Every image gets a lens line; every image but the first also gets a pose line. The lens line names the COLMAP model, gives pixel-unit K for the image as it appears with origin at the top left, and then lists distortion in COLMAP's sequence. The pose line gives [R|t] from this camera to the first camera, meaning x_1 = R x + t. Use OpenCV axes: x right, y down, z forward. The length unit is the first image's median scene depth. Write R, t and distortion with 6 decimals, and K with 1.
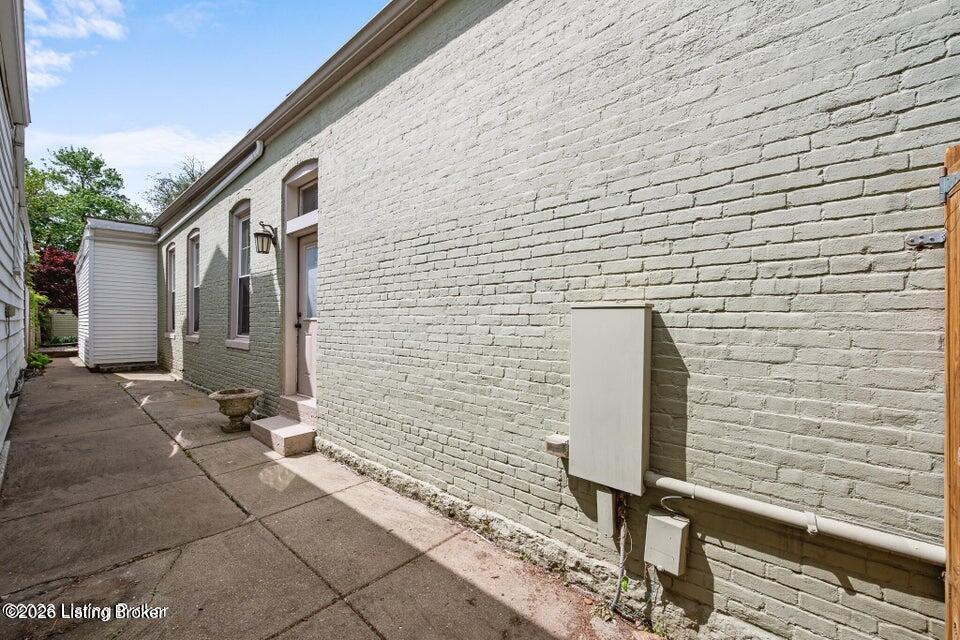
lens RADIAL K [[382.7, 0, 480.8], [0, 382.7, 323.5], [0, 0, 1]] dist [-0.001011, 0.000175]
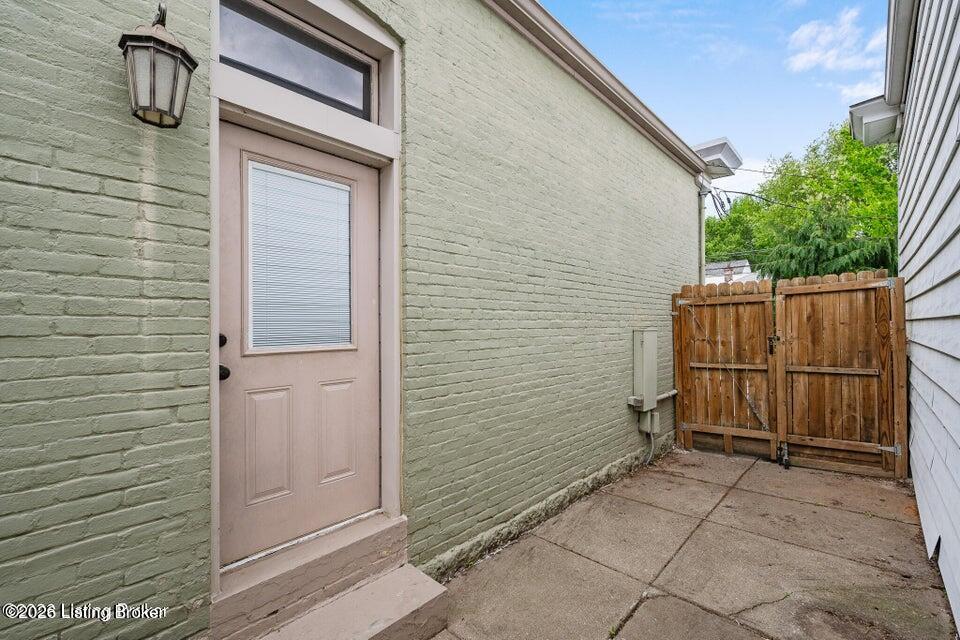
lens RADIAL K [[430.4, 0, 478.4], [0, 430.4, 315.5], [0, 0, 1]] dist [-0.000385, -0.000397]
pose [[0.015690, 0.009839, 0.999828, -1.285391], [0.002210, 0.999949, -0.009875, -0.062098], [-0.999874, 0.002364, 0.015667, 1.133776]]
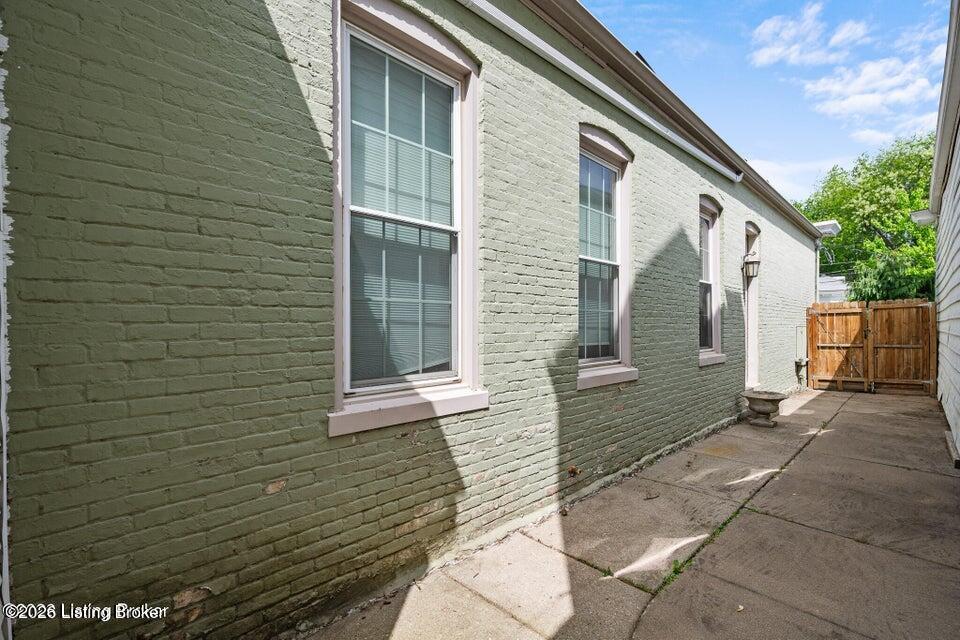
lens RADIAL K [[423.8, 0, 482.0], [0, 423.8, 329.1], [0, 0, 1]] dist [0.001003, 0.000544]
pose [[0.074591, -0.007468, 0.997186, -2.799590], [-0.002948, 0.999966, 0.007710, -0.024966], [-0.997210, -0.003515, 0.074567, 2.480879]]
